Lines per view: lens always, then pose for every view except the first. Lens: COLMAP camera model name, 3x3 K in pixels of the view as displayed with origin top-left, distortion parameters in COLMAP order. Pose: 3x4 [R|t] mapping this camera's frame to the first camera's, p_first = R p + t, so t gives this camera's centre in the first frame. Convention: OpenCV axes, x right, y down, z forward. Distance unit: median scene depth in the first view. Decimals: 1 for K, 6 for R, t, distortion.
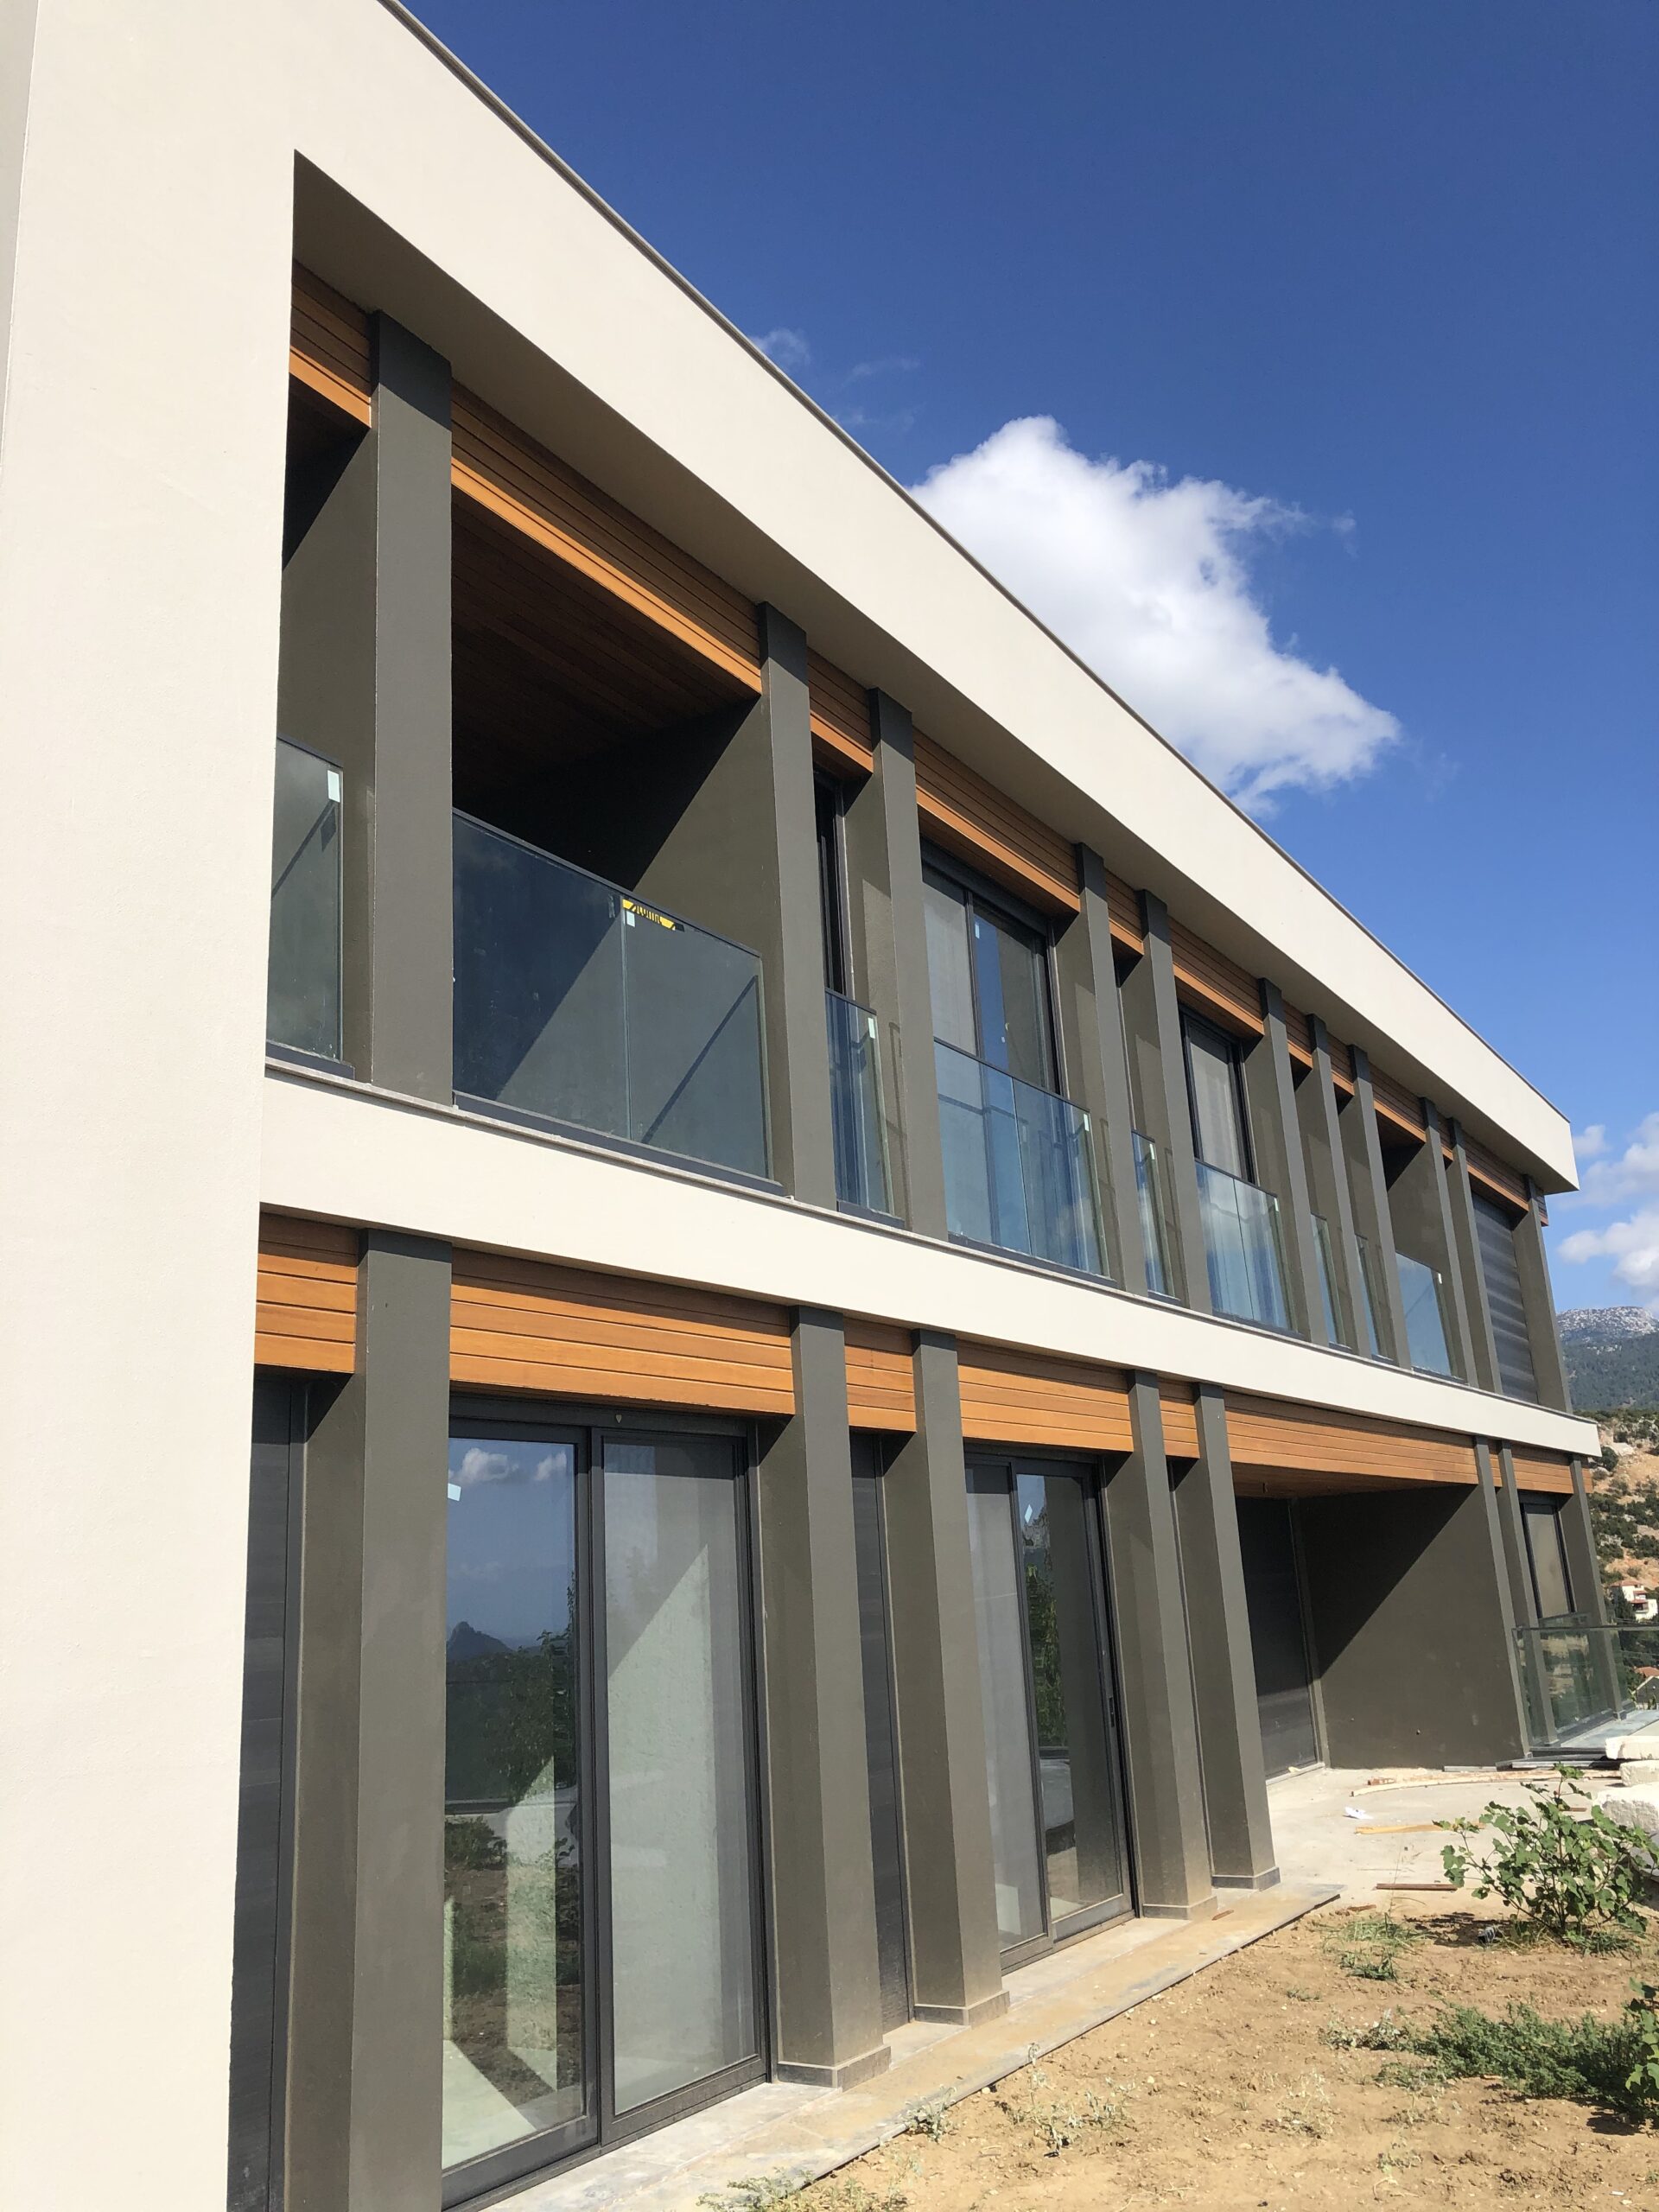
lens RADIAL K [[1793.3, 0, 821.7], [0, 1793.3, 1106.9], [0, 0, 1]] dist [0.052979, -0.040402]
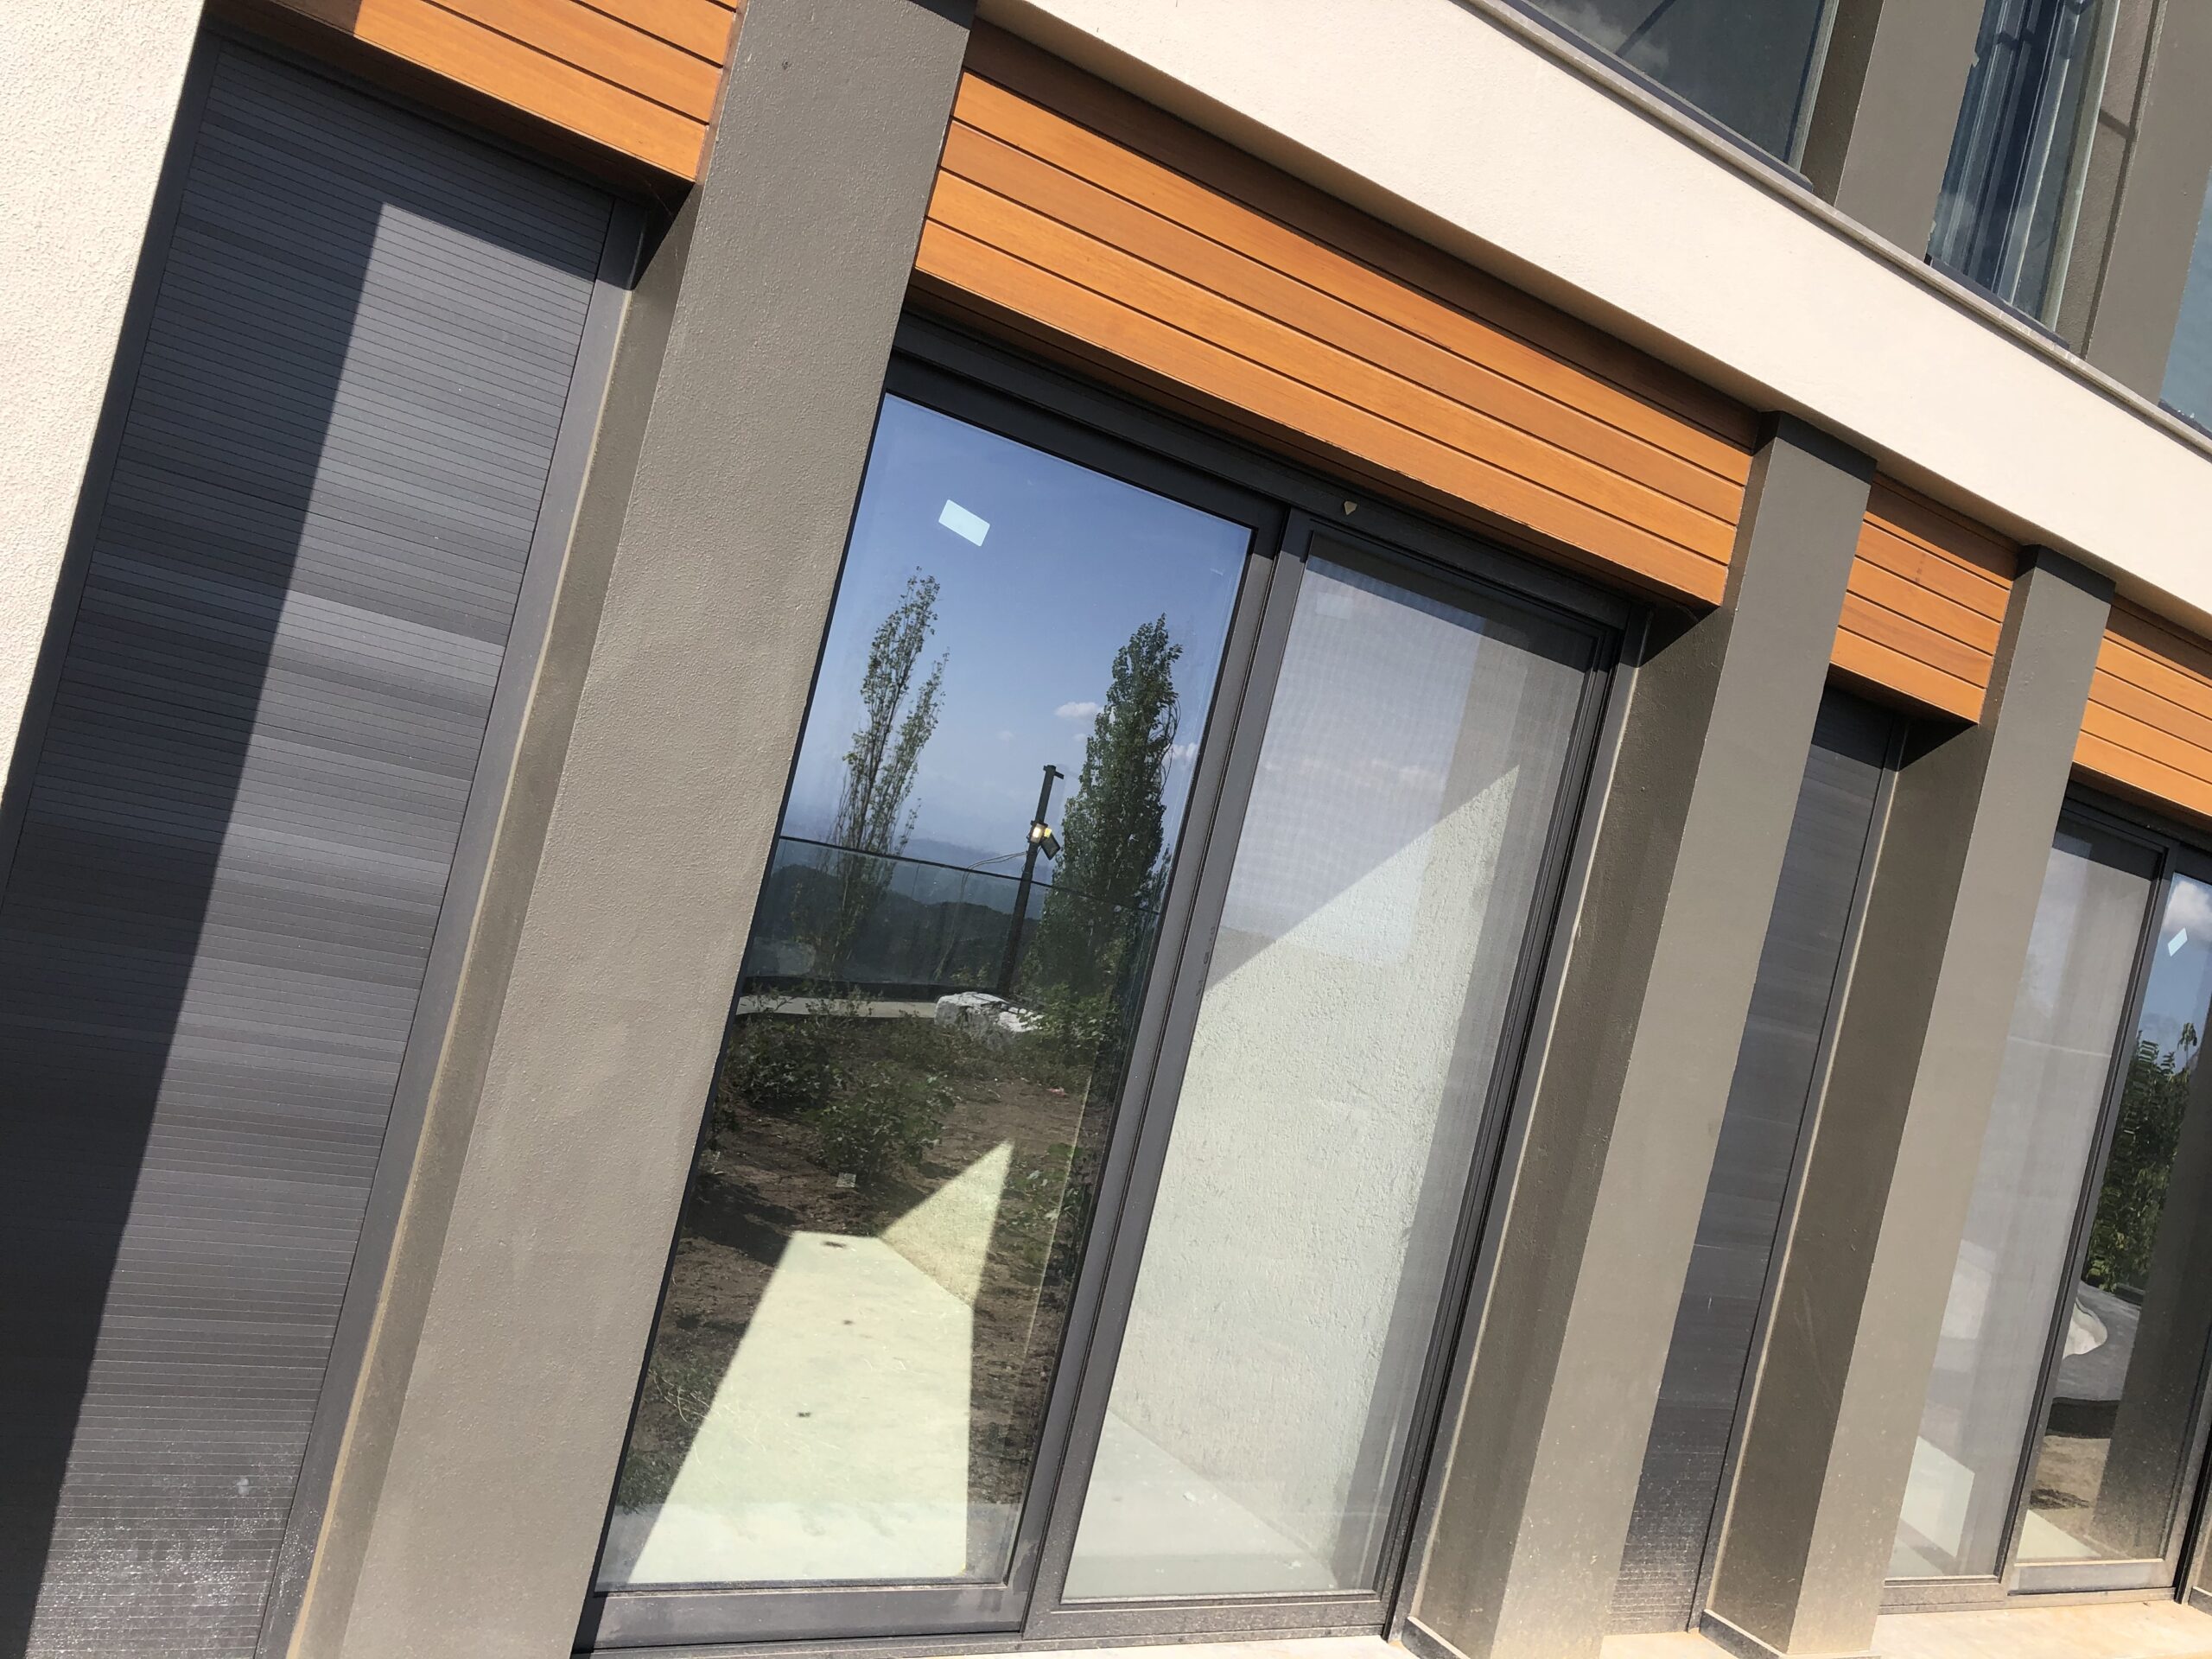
lens RADIAL K [[1752.2, 0, 1096.0], [0, 1752.2, 826.6], [0, 0, 1]] dist [0.035206, -0.027352]
pose [[0.861621, 0.249640, -0.441915, 0.069239], [-0.152540, 0.957793, 0.243647, 0.124747], [0.484087, -0.142522, 0.863335, 0.409241]]
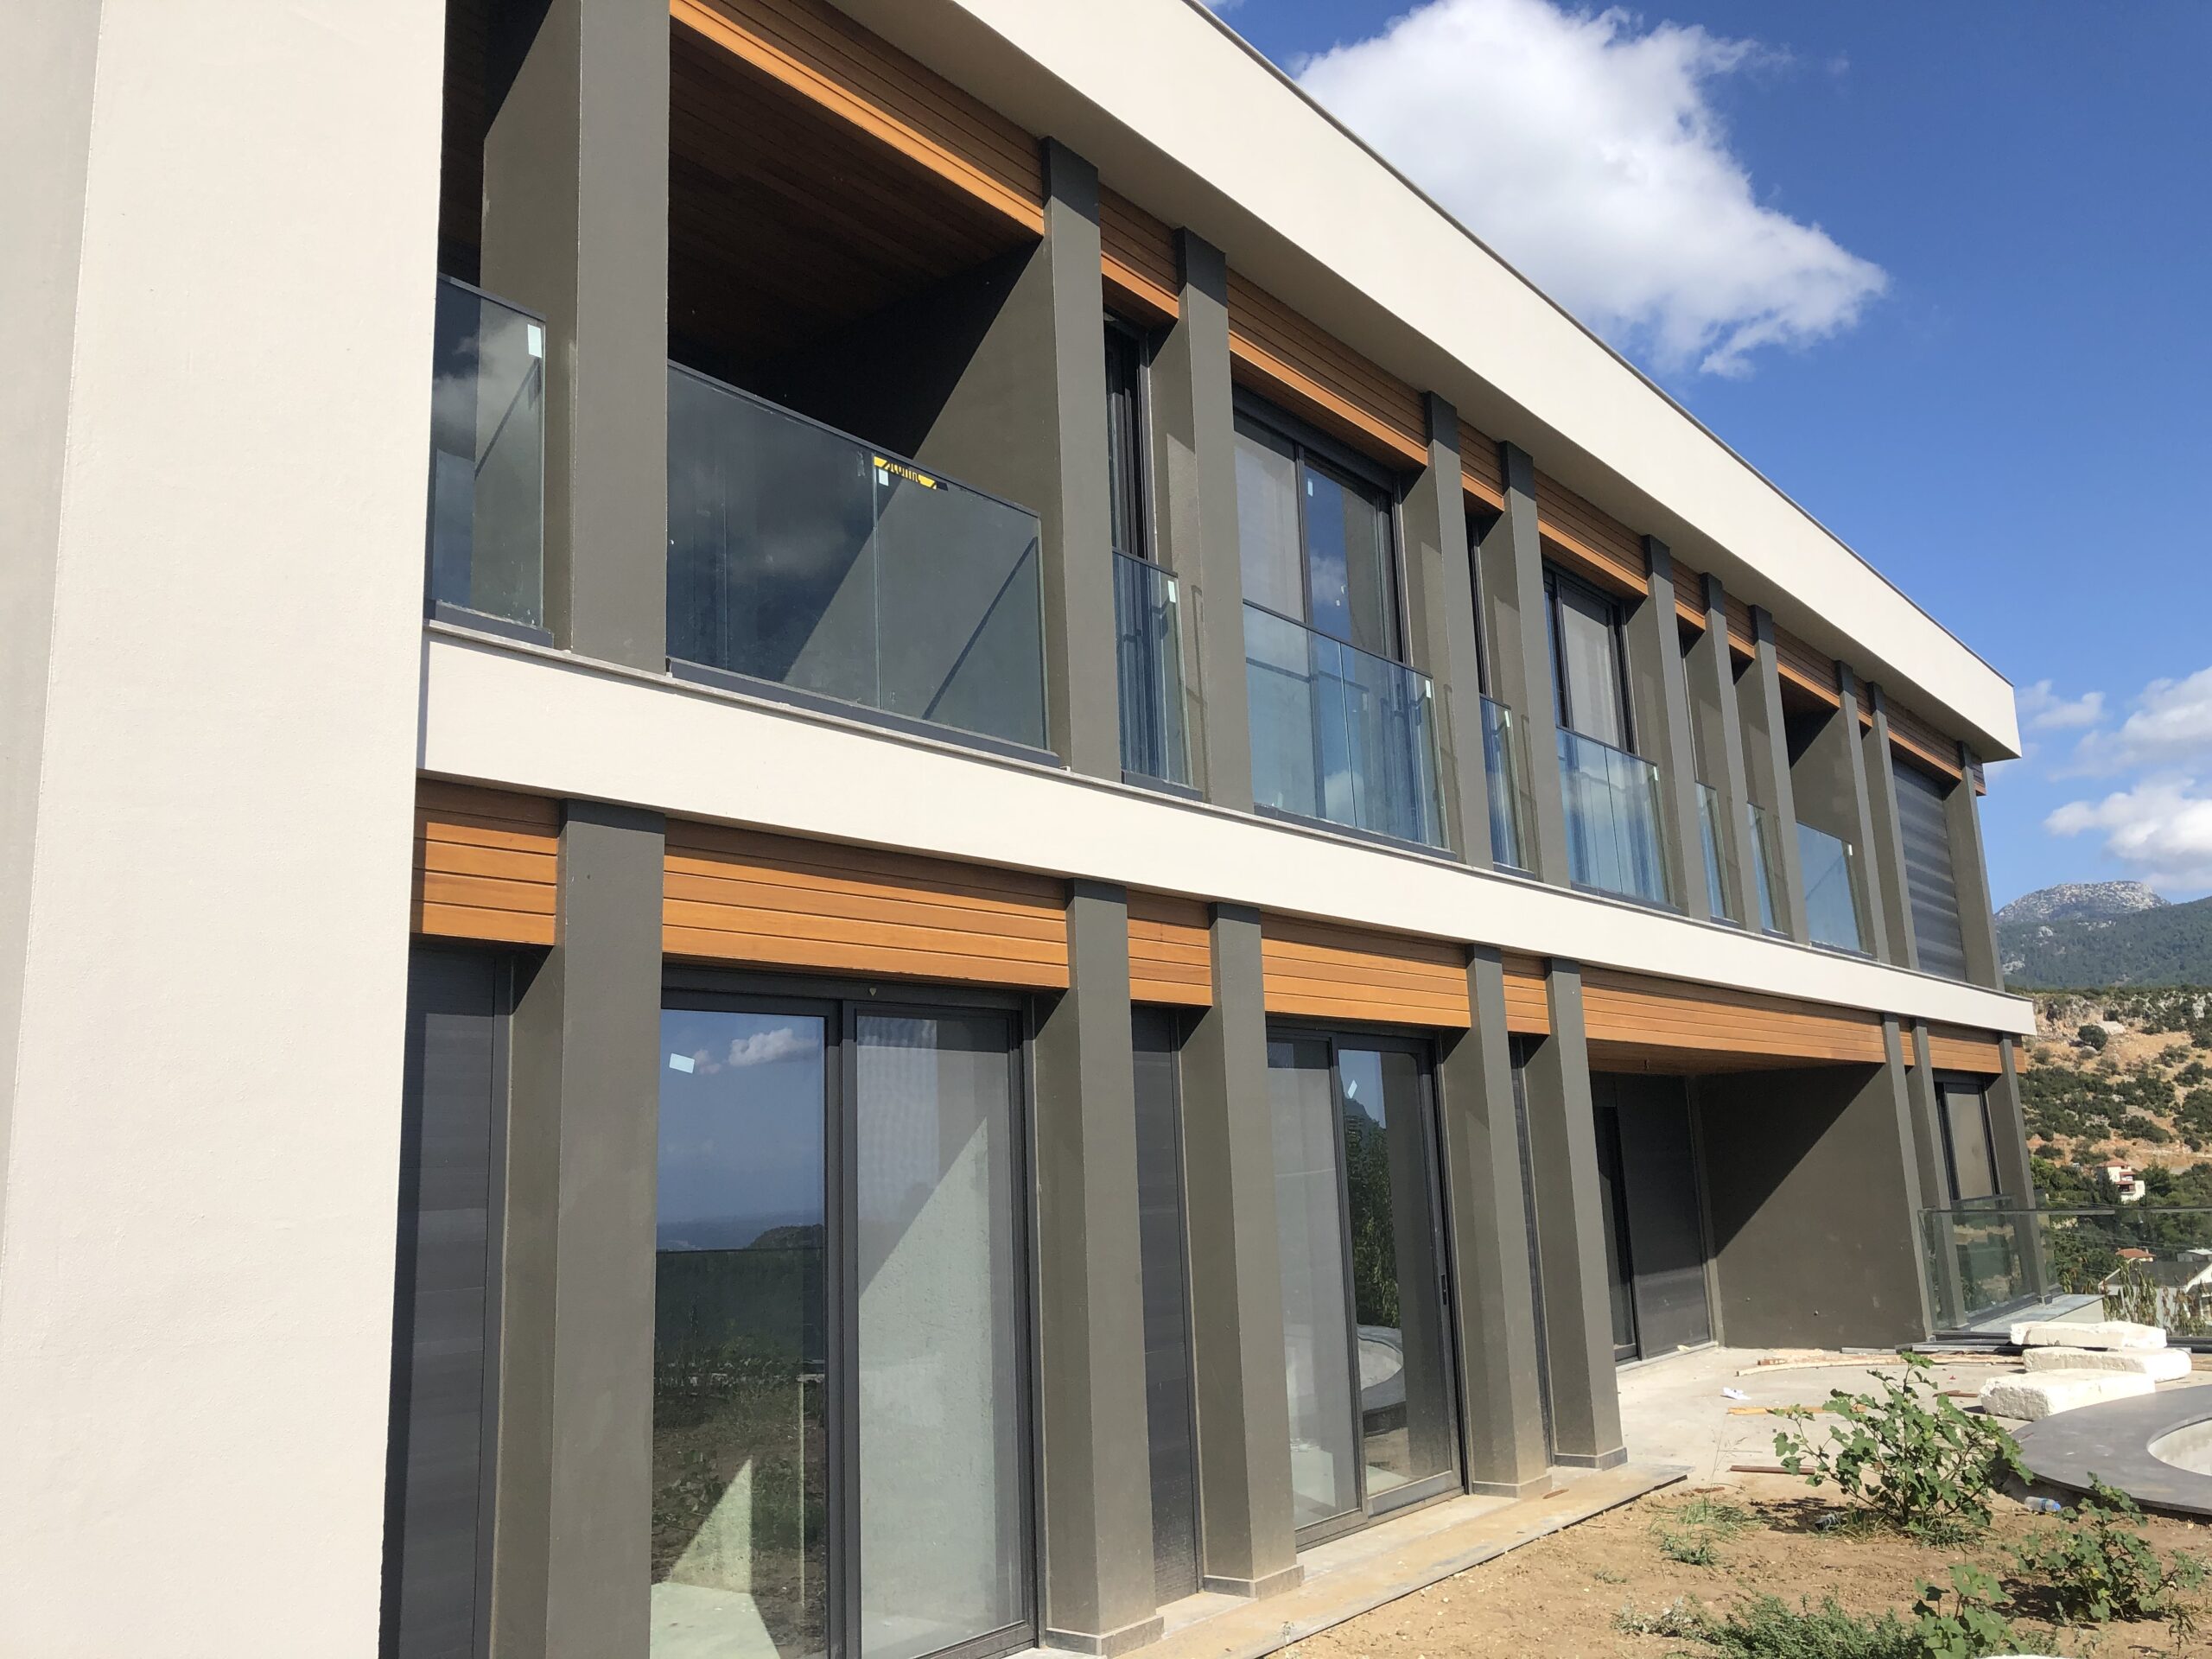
lens RADIAL K [[1793.3, 0, 1109.4], [0, 1793.3, 813.6], [0, 0, 1]] dist [0.052979, -0.040402]
pose [[0.995841, -0.007129, -0.090826, 0.089289], [0.013563, 0.997425, 0.070420, 0.007633], [0.090090, -0.071359, 0.993374, 0.038324]]
